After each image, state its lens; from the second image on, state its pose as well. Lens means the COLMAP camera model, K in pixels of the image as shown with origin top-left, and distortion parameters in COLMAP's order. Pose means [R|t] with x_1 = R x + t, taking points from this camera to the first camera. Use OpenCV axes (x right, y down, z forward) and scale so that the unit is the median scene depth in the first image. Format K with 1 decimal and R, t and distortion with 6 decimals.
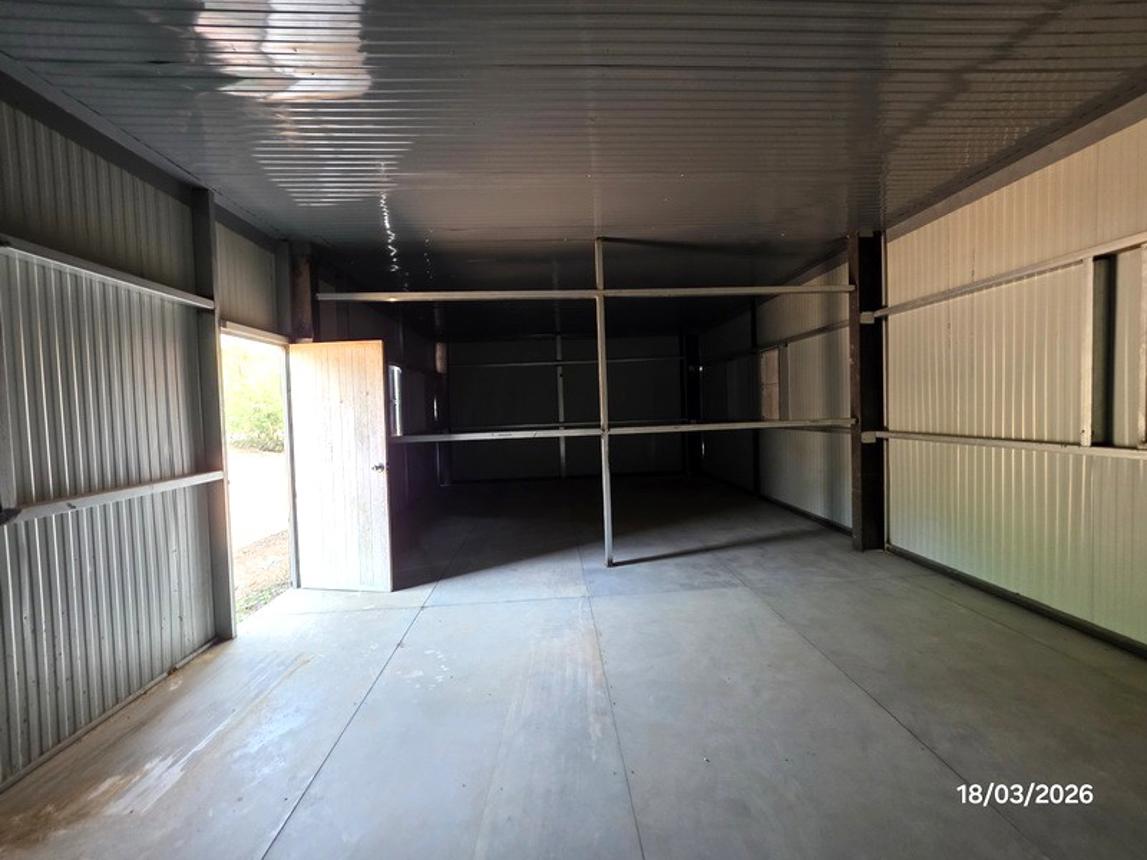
lens RADIAL K [[465.0, 0, 571.6], [0, 465.0, 427.4], [0, 0, 1]] dist [0.002942, 0.000282]
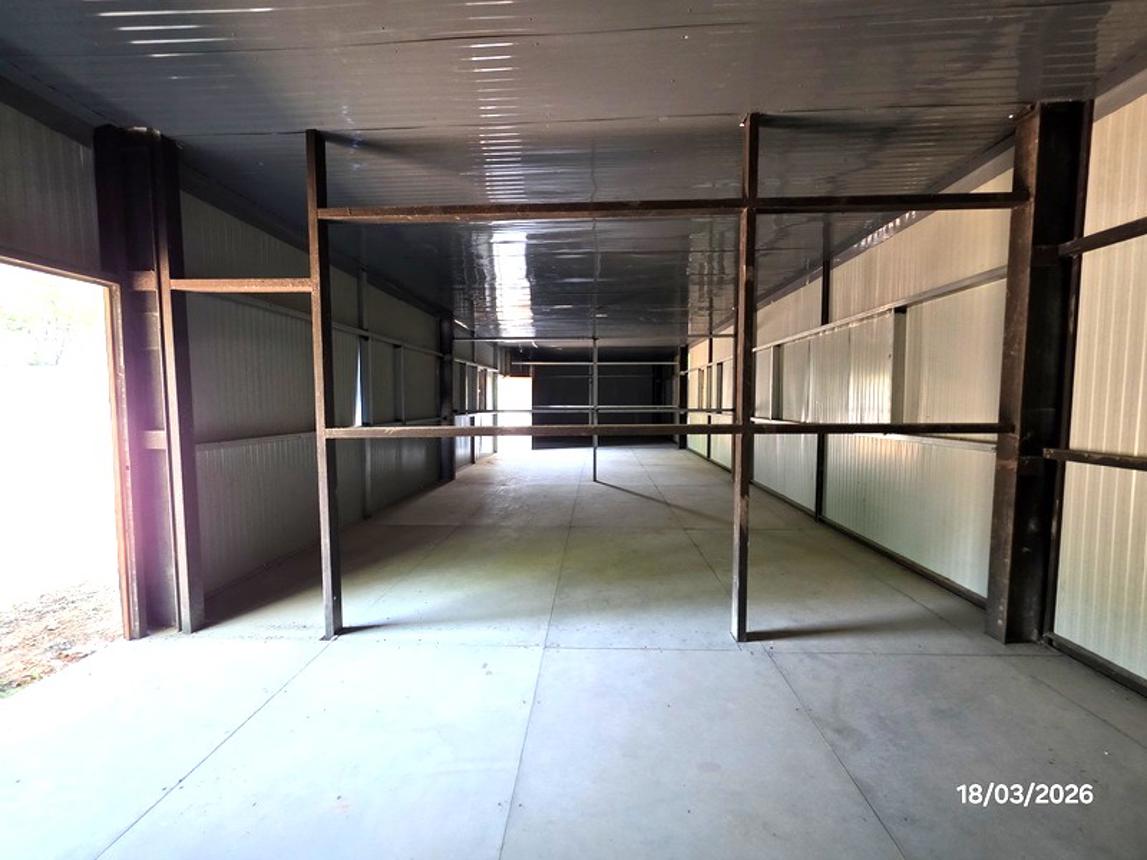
lens RADIAL K [[465.0, 0, 573.5], [0, 465.0, 429.2], [0, 0, 1]] dist [0.002942, 0.000282]
pose [[0.994492, 0.044915, -0.094706, 0.041560], [-0.042101, 0.998616, 0.031509, 0.012597], [0.095990, -0.027348, 0.995007, -0.390953]]
